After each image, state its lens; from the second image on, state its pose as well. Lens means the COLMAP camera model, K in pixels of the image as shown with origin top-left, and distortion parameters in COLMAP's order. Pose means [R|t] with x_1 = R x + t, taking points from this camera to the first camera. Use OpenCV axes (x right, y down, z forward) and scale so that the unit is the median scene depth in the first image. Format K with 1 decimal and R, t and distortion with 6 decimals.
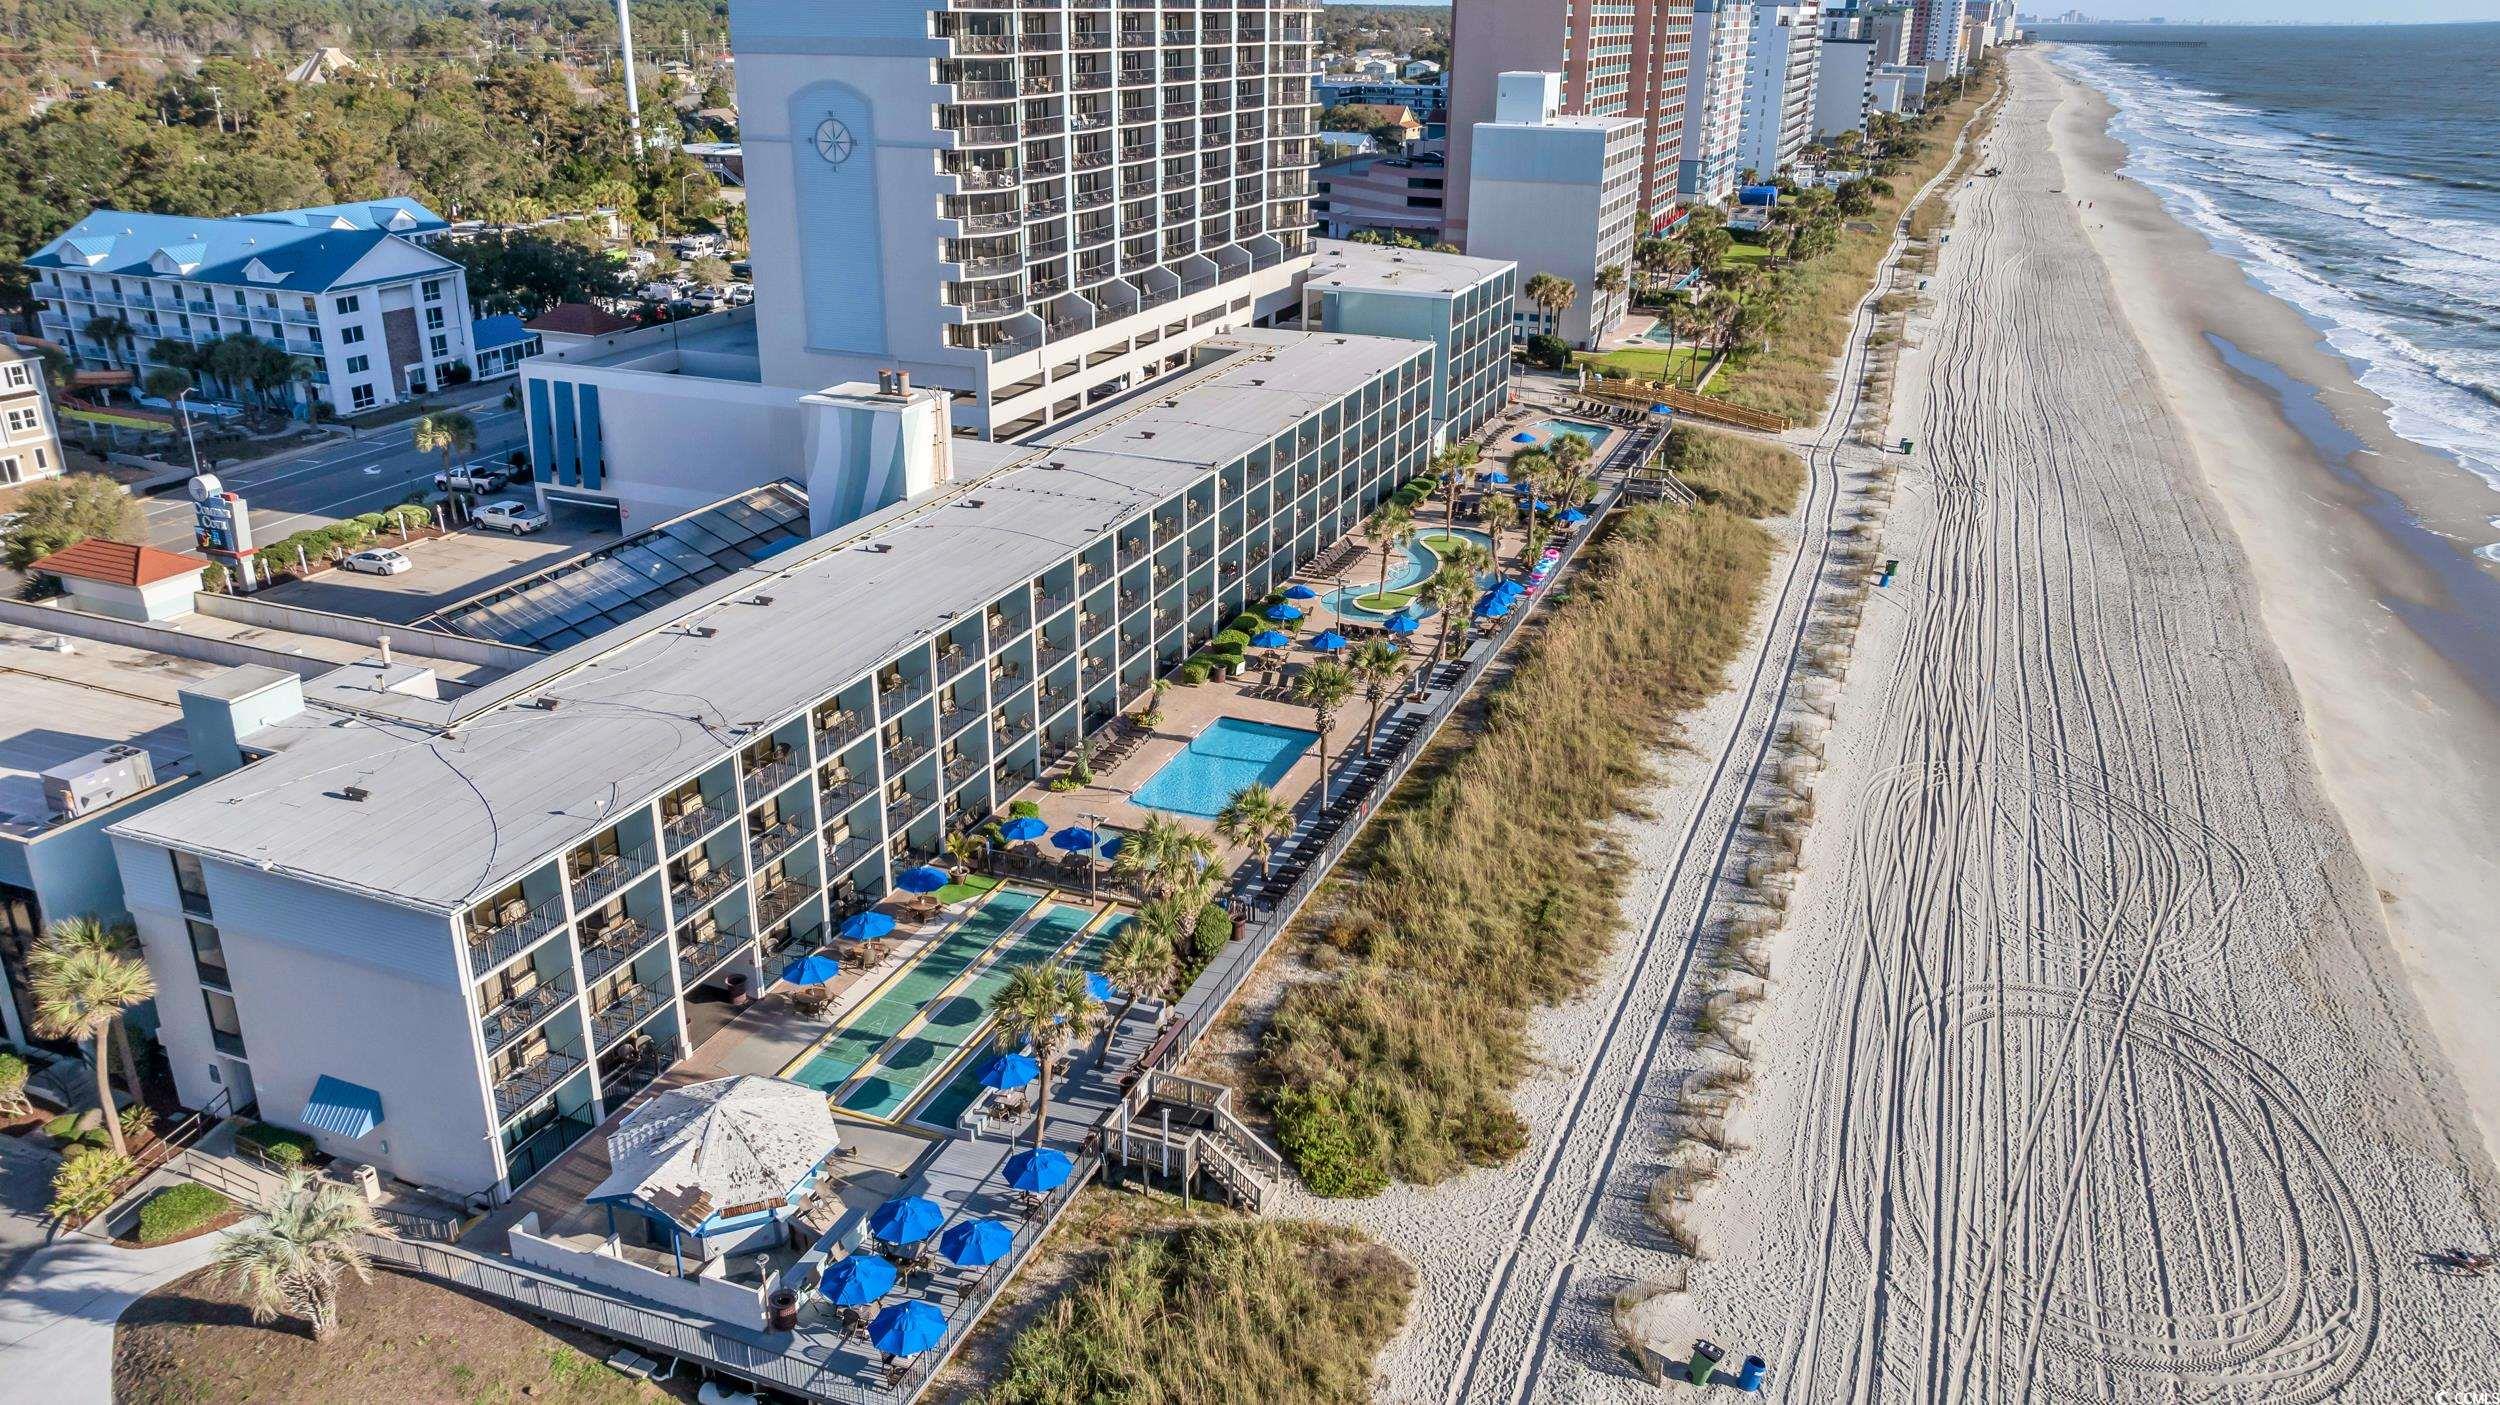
lens RADIAL K [[1770.1, 0, 1257.2], [0, 1770.1, 700.2], [0, 0, 1]] dist [-0.053149, 0.070084]
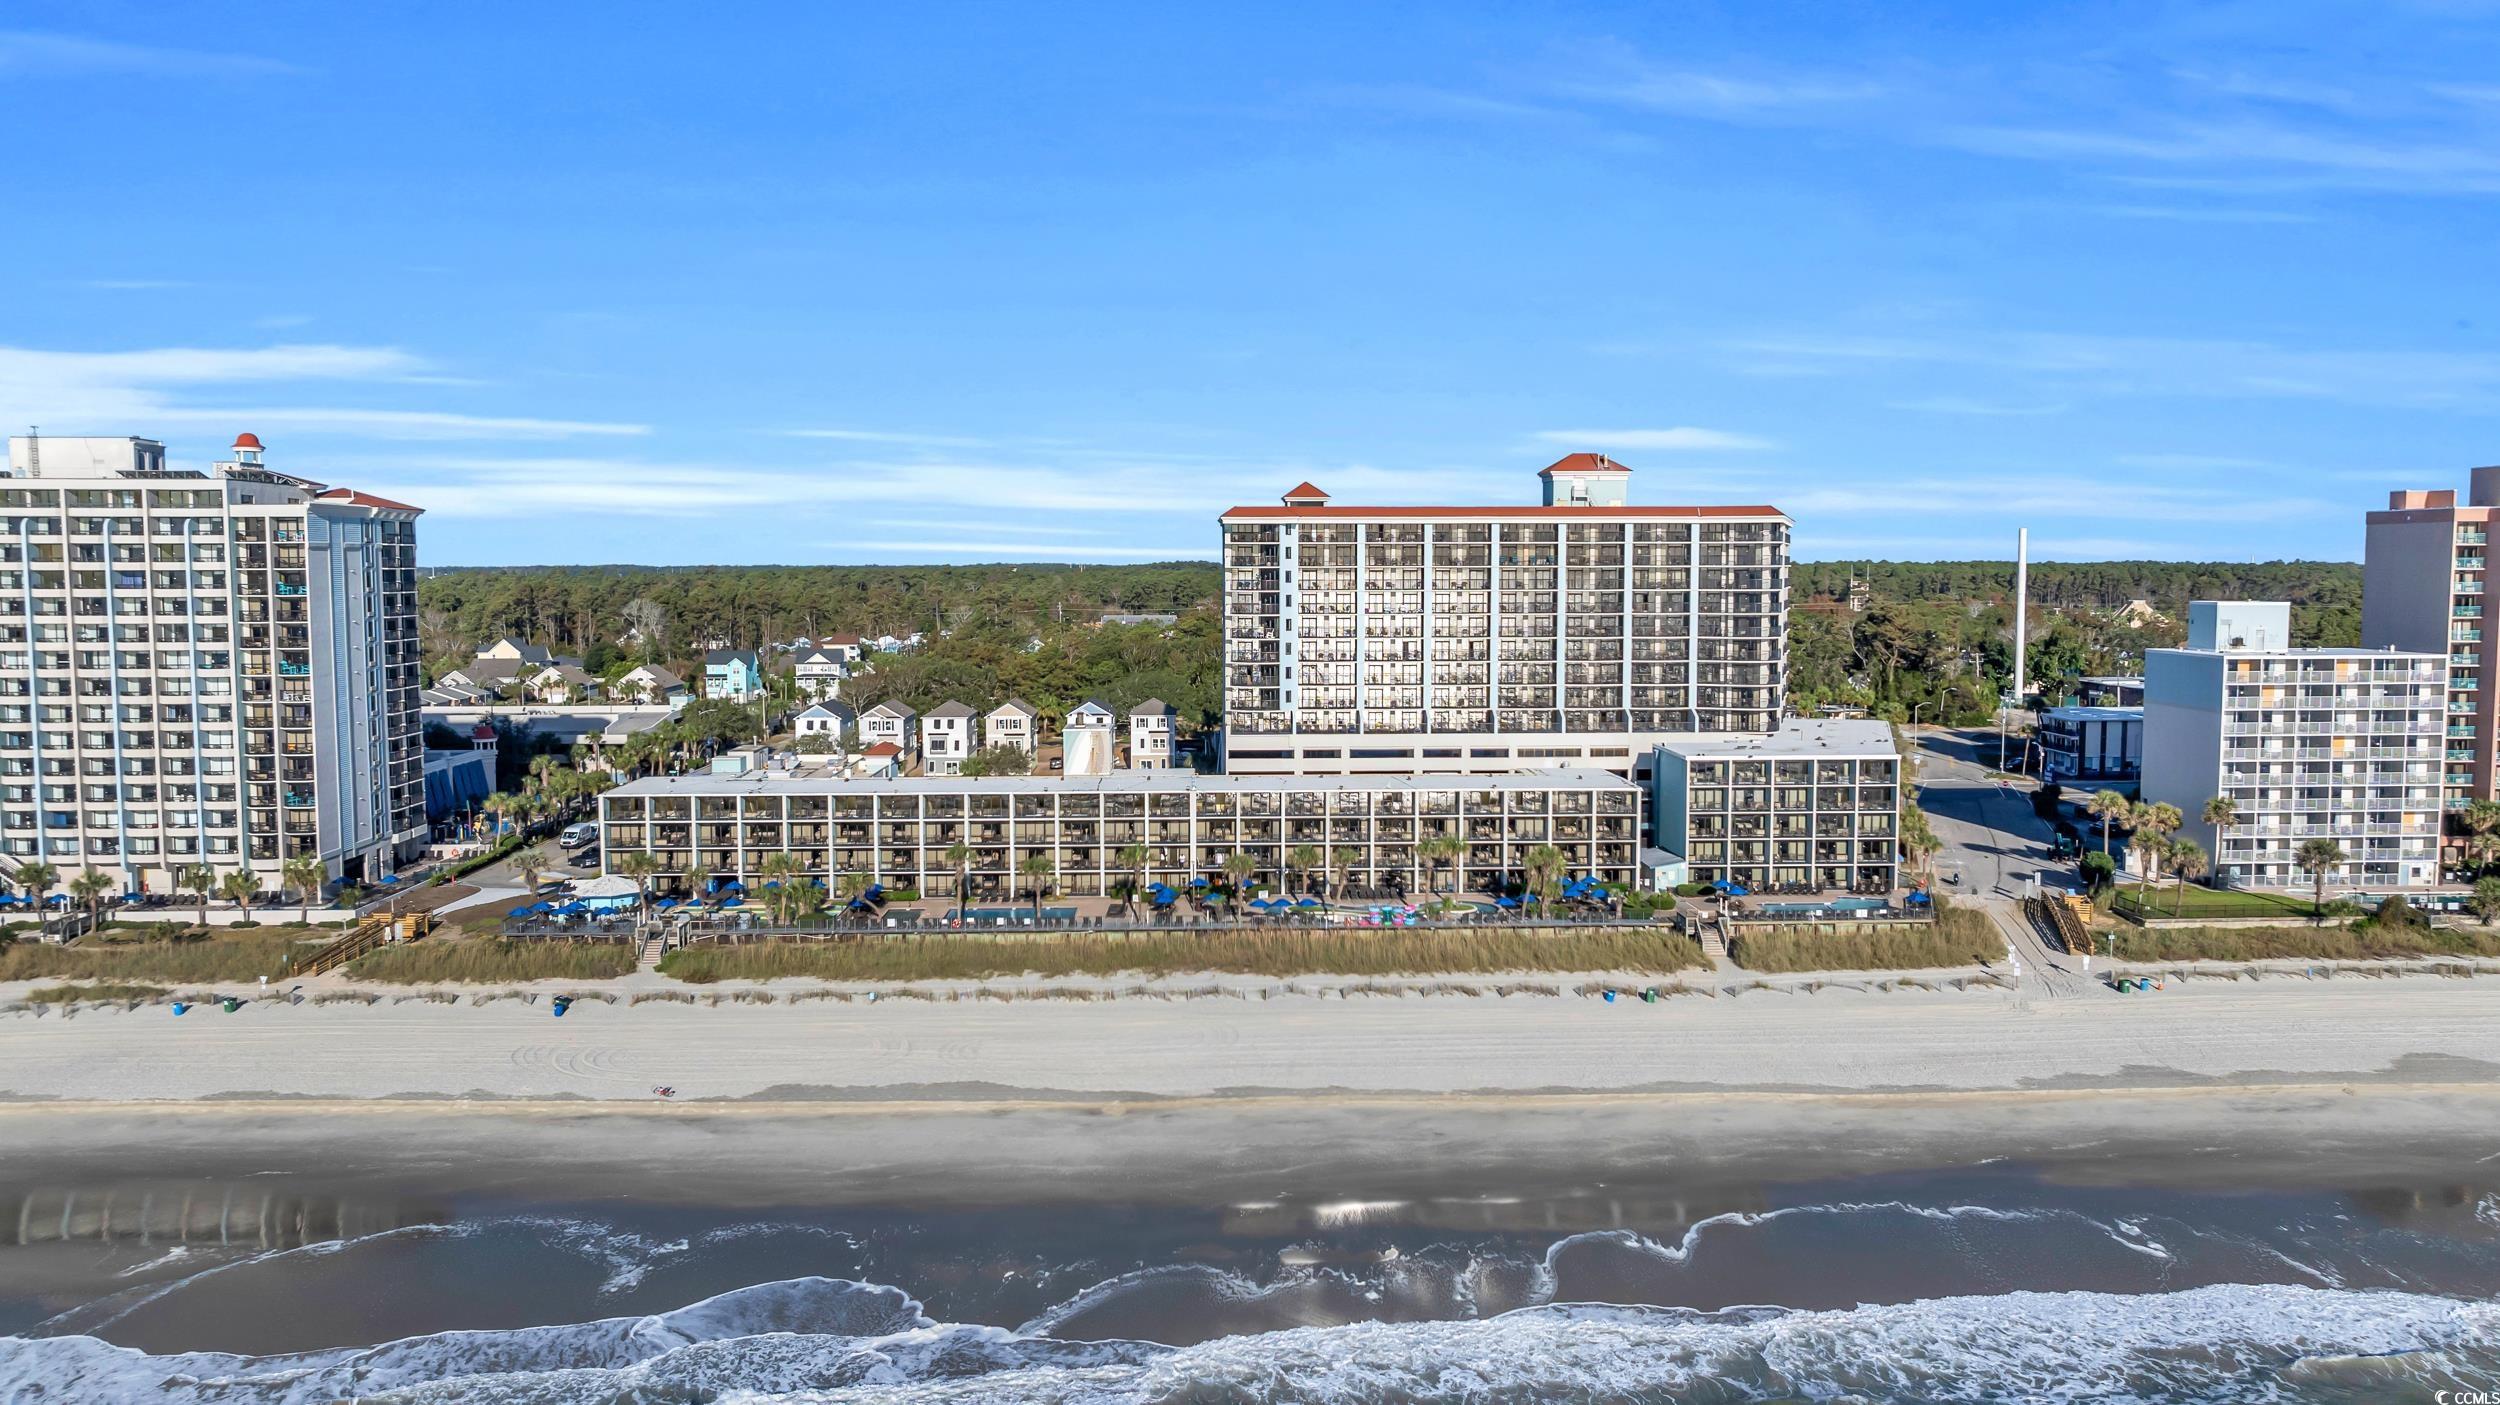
lens RADIAL K [[1753.5, 0, 1250.0], [0, 1753.5, 702.5], [0, 0, 1]] dist [-0.015054, -0.000276]
pose [[0.402987, 0.059820, -0.913249, 0.996513], [-0.333370, 0.938902, -0.085605, -0.054895], [0.852330, 0.338947, 0.398307, 0.223066]]
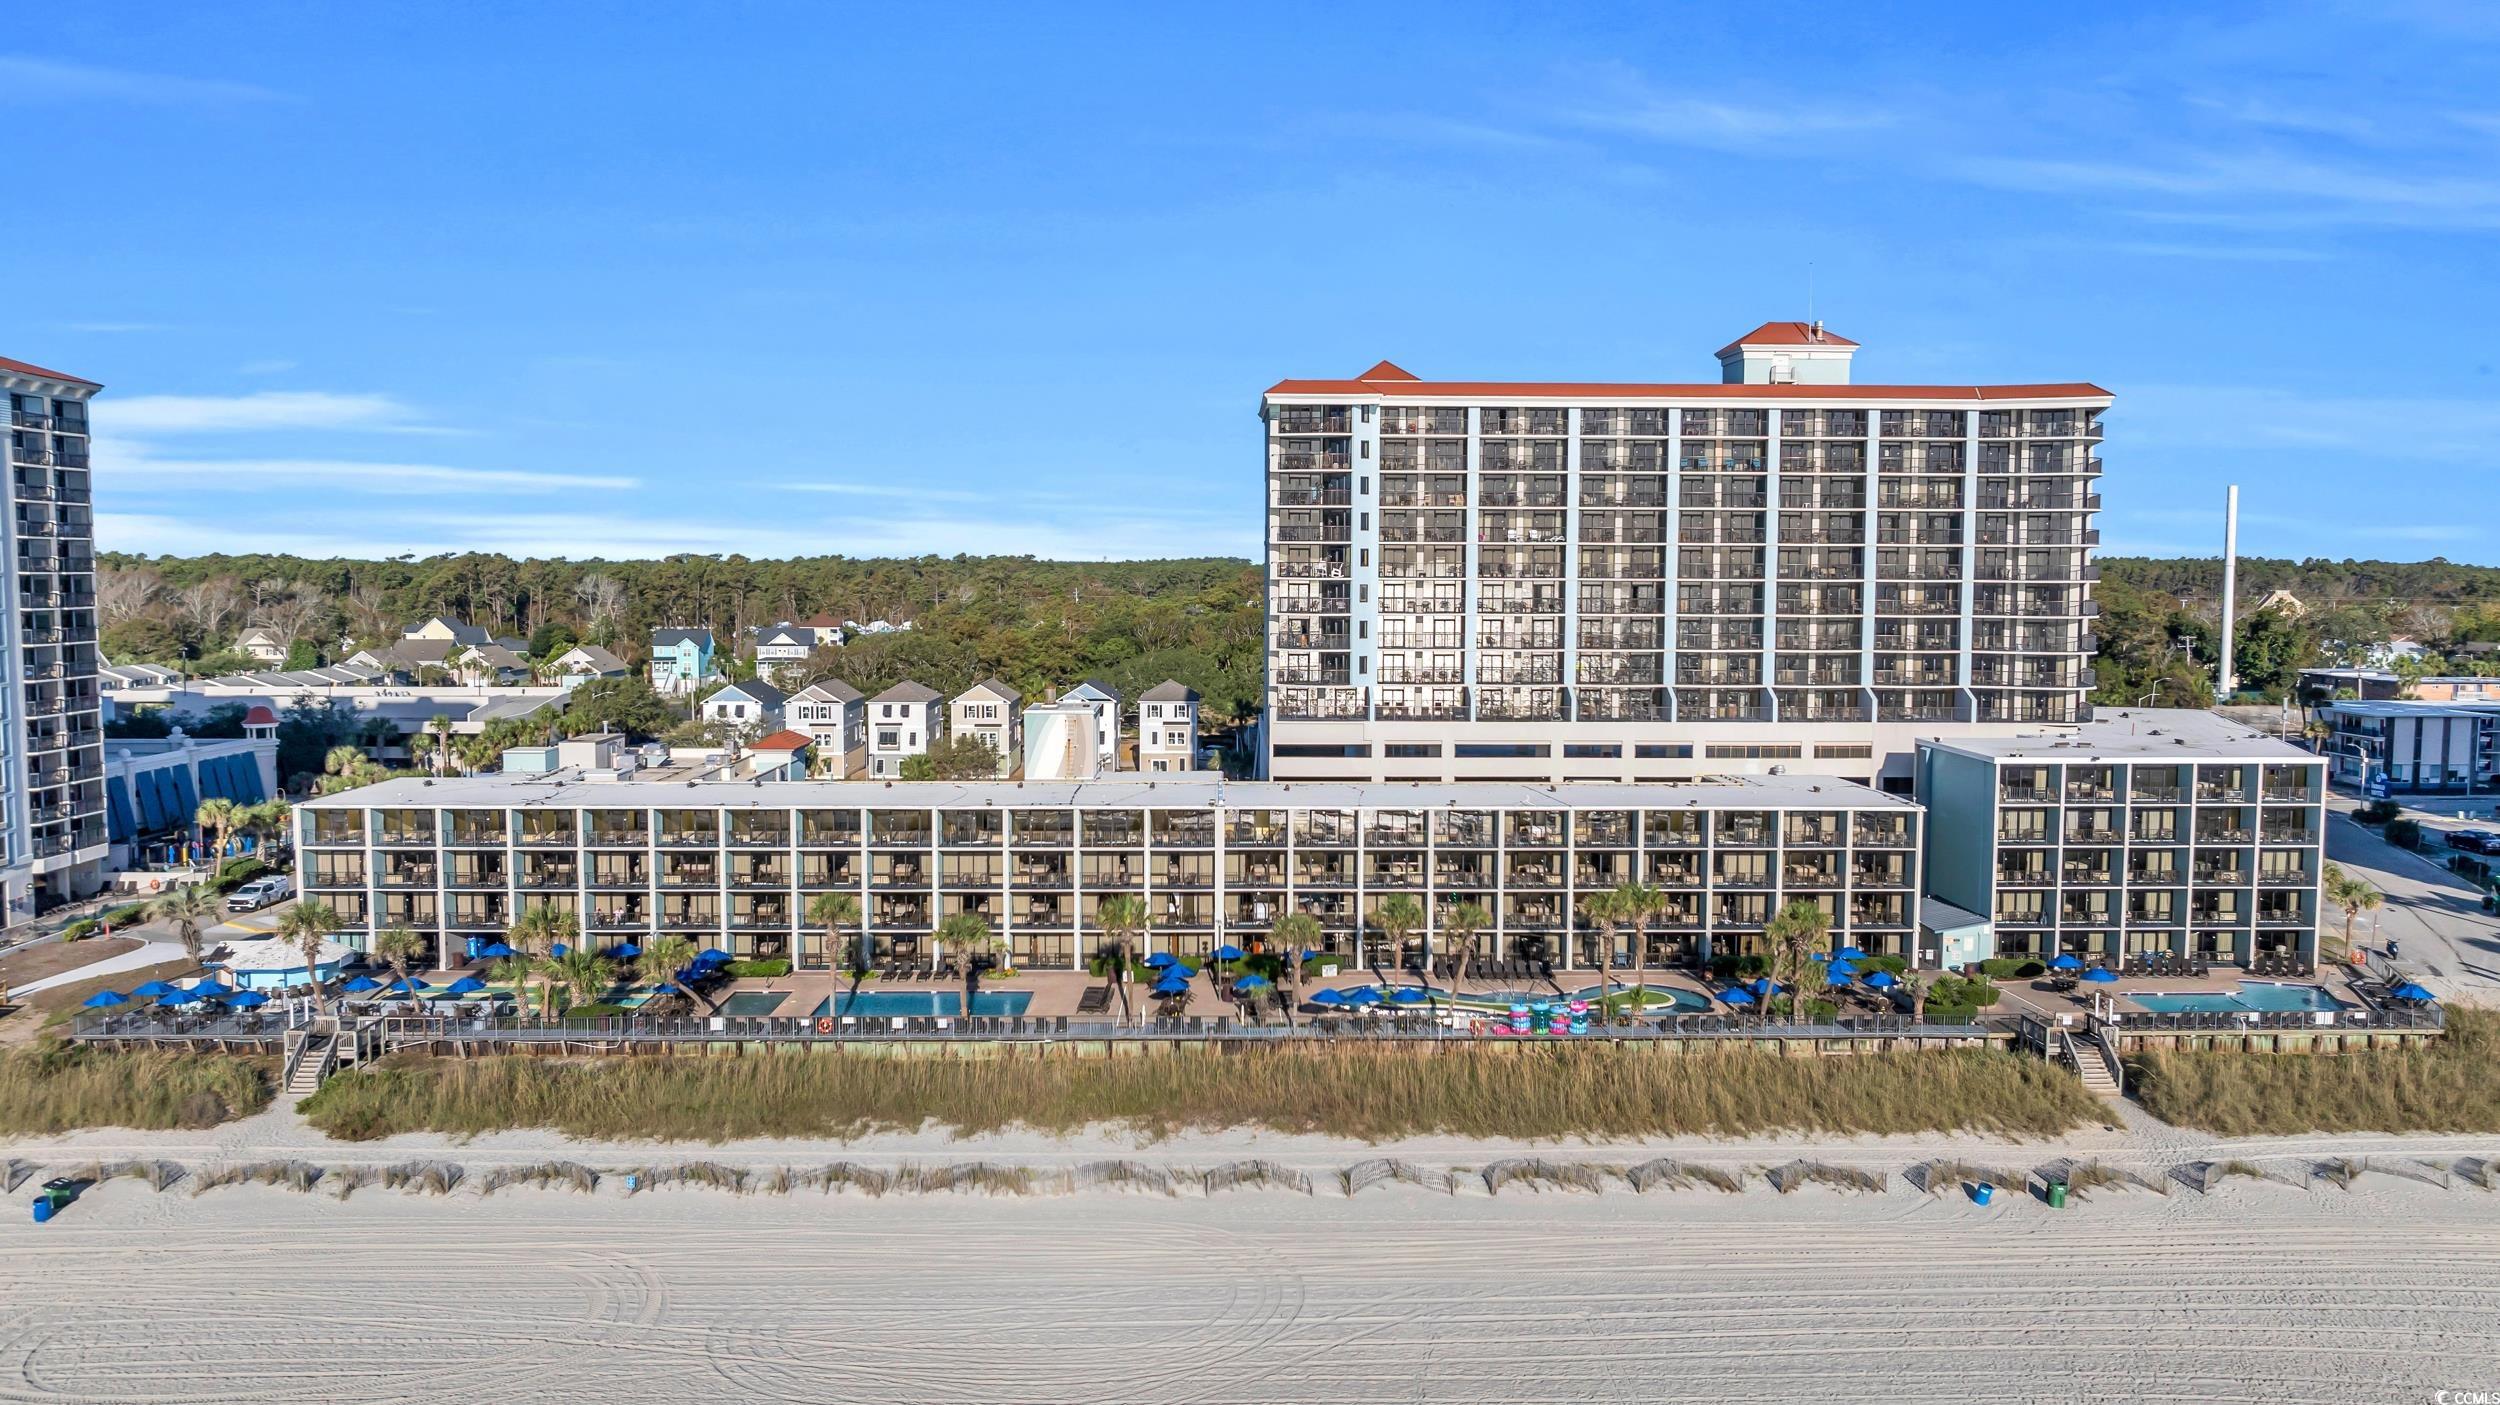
lens RADIAL K [[1753.5, 0, 1250.0], [0, 1753.5, 702.5], [0, 0, 1]] dist [-0.015054, -0.000276]
pose [[0.387772, 0.060868, -0.919743, 0.627907], [-0.340803, 0.936578, -0.081704, -0.070803], [0.856438, 0.345134, 0.383923, 0.376393]]
